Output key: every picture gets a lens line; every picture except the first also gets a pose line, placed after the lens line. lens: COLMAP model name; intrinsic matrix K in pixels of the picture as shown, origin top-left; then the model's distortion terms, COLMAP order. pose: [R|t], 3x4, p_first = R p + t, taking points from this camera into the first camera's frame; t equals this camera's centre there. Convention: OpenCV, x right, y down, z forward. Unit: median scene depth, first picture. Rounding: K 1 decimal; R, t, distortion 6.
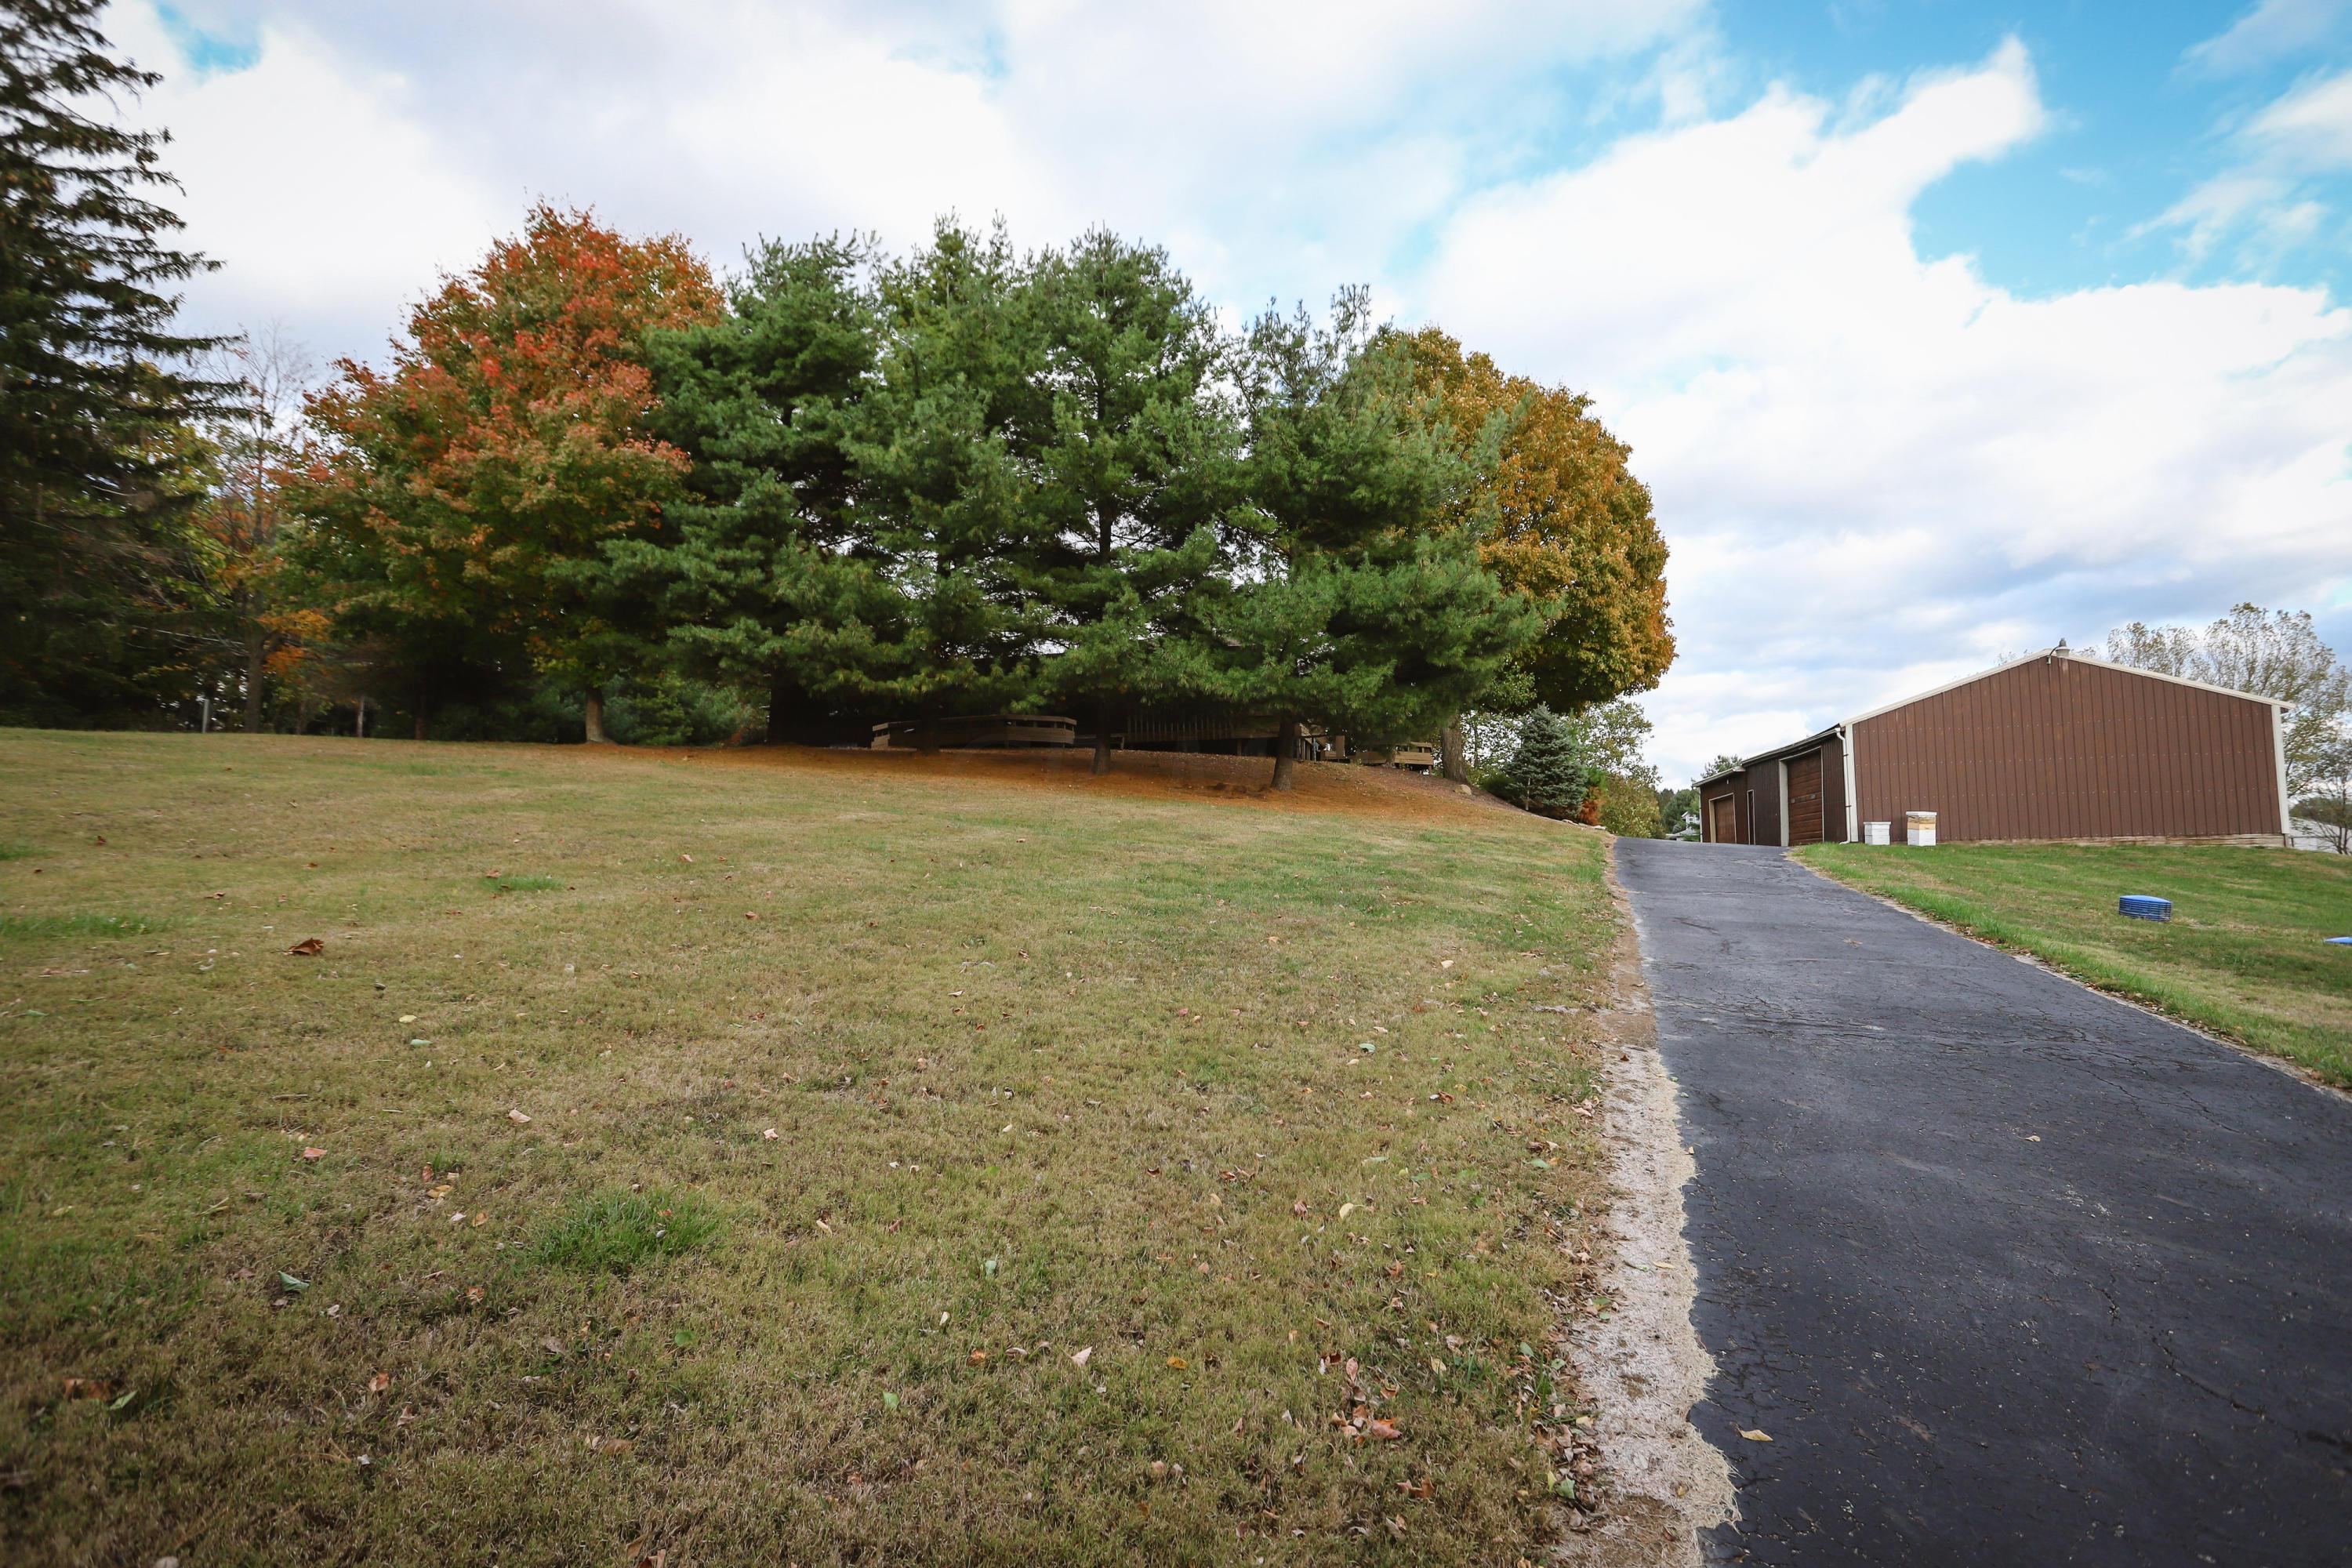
lens RADIAL K [[1159.5, 0, 1173.4], [0, 1159.5, 785.9], [0, 0, 1]] dist [-0.051300, 0.030106]
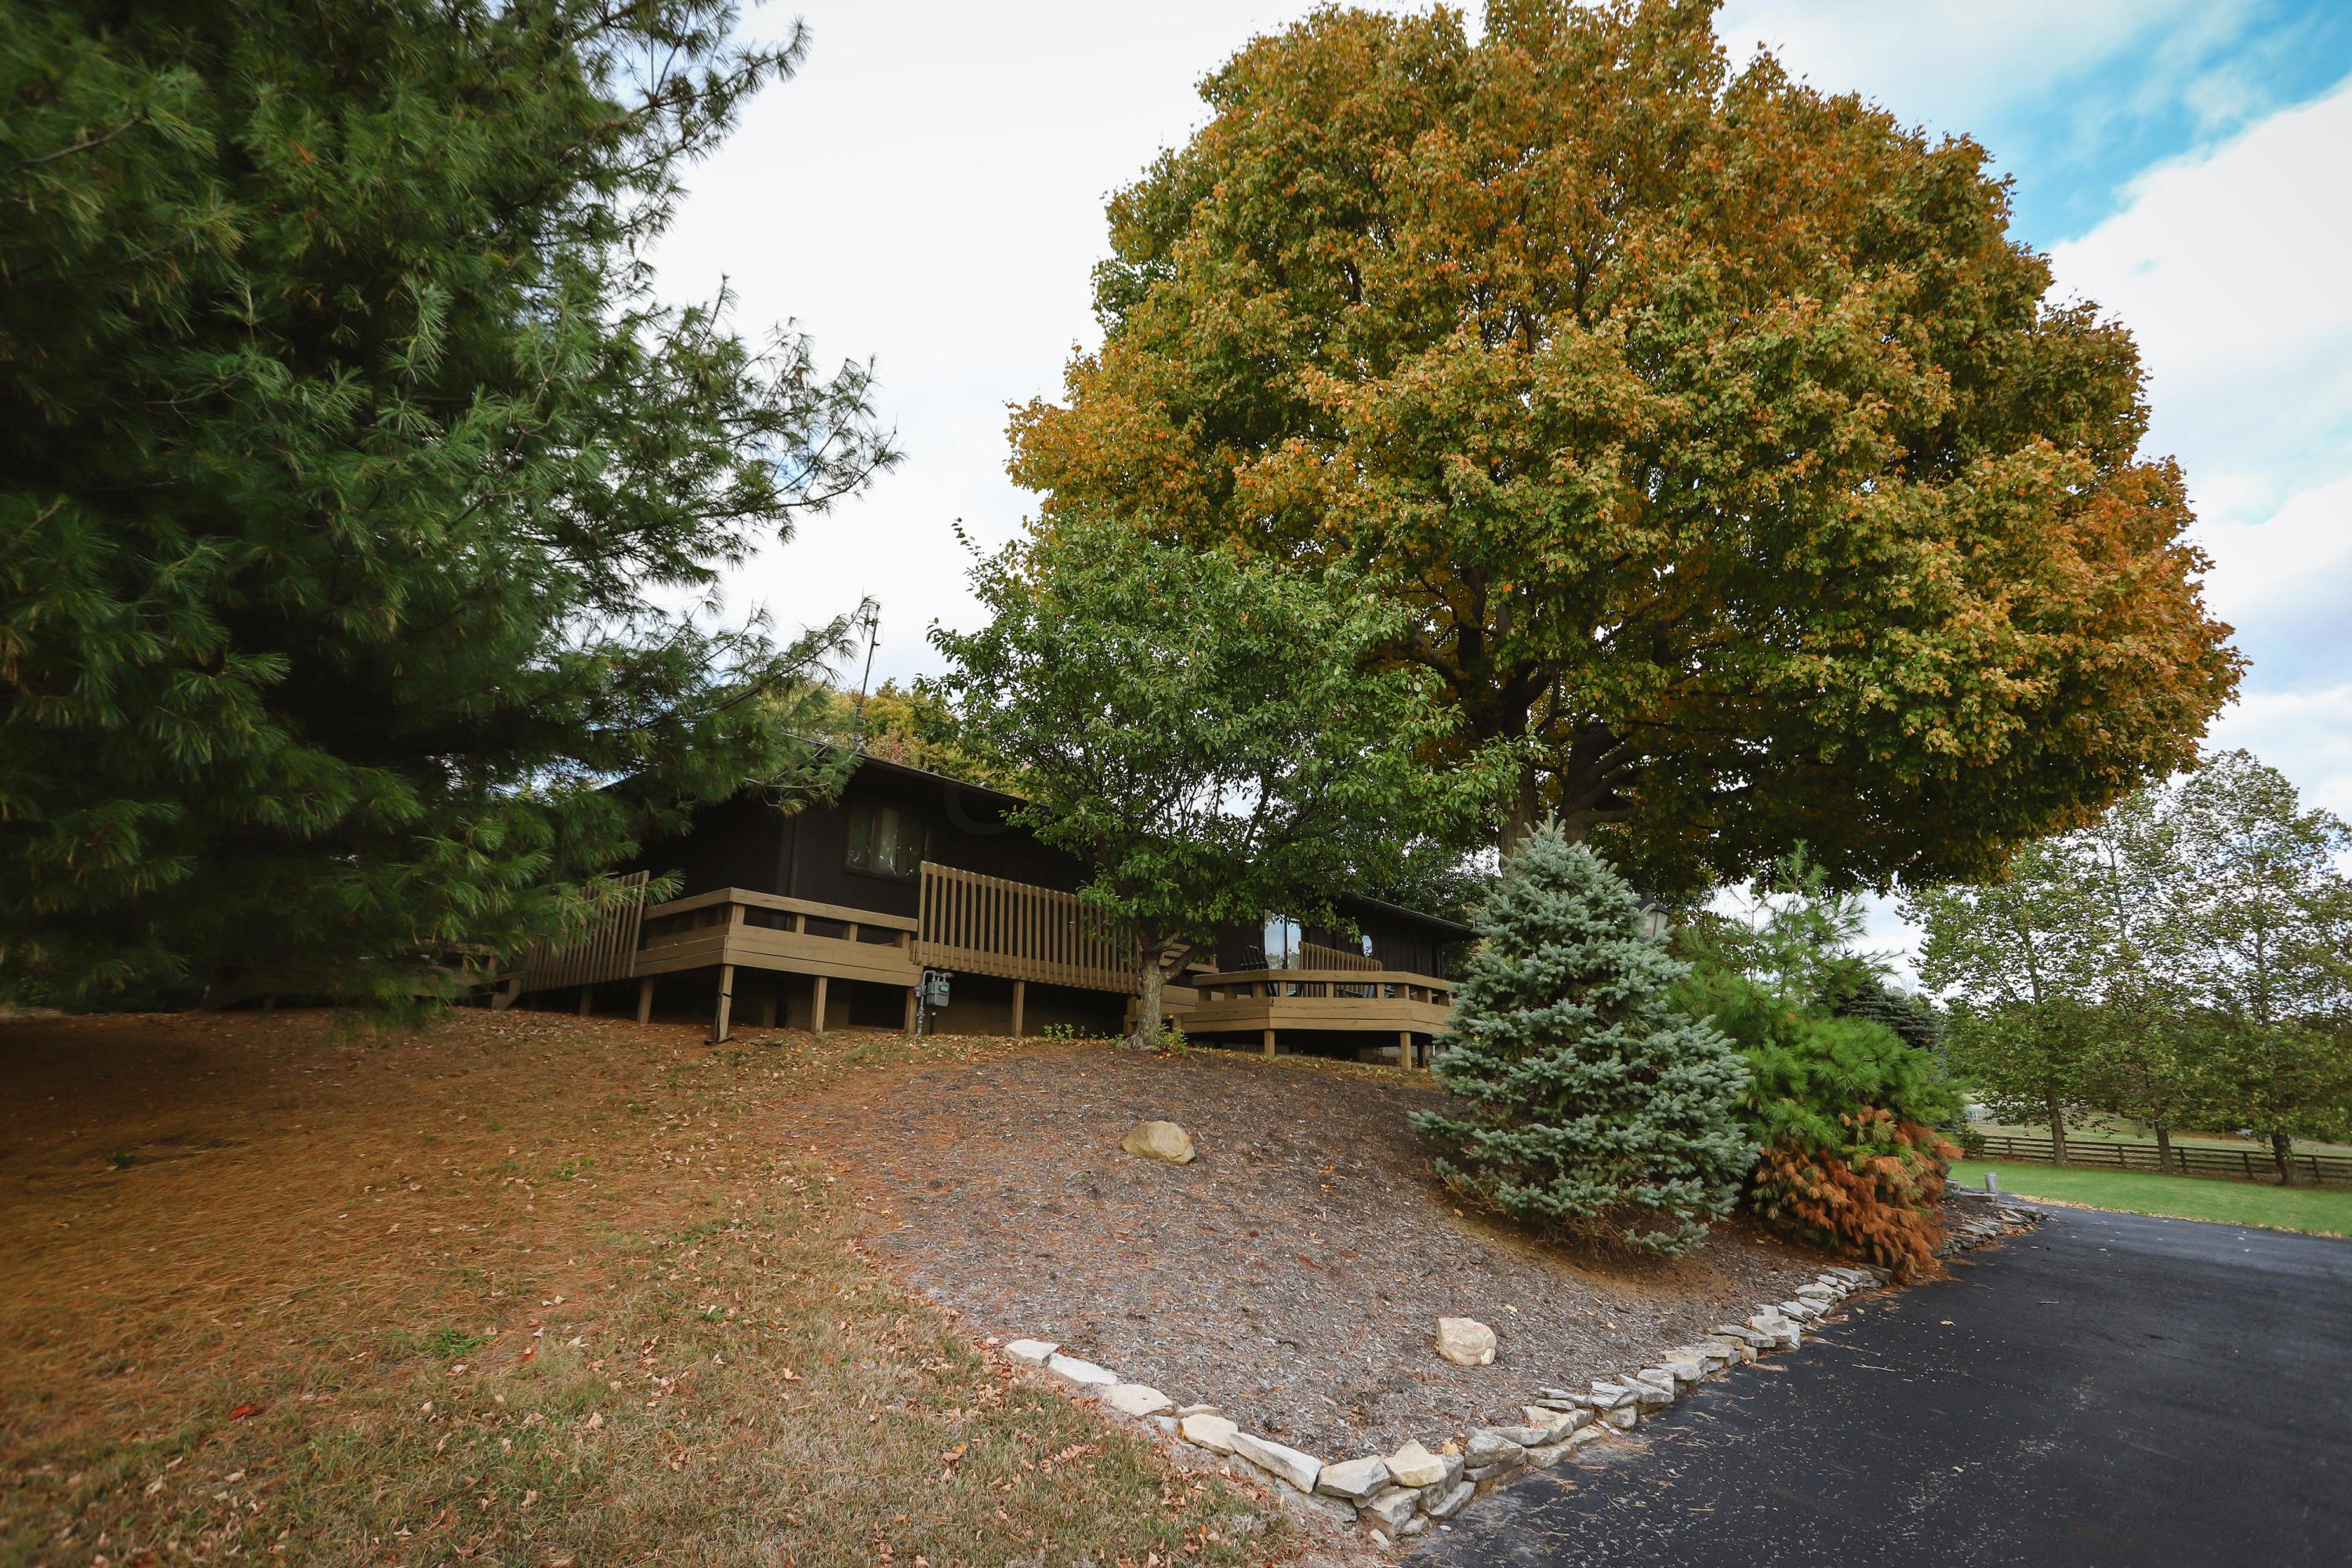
lens RADIAL K [[1159.5, 0, 1179.9], [0, 1159.5, 780.5], [0, 0, 1]] dist [-0.051300, 0.030106]
pose [[0.905162, -0.117468, -0.408513, 0.330383], [0.006459, 0.964747, -0.263102, -0.006603], [0.425017, 0.235511, 0.874011, 0.677209]]
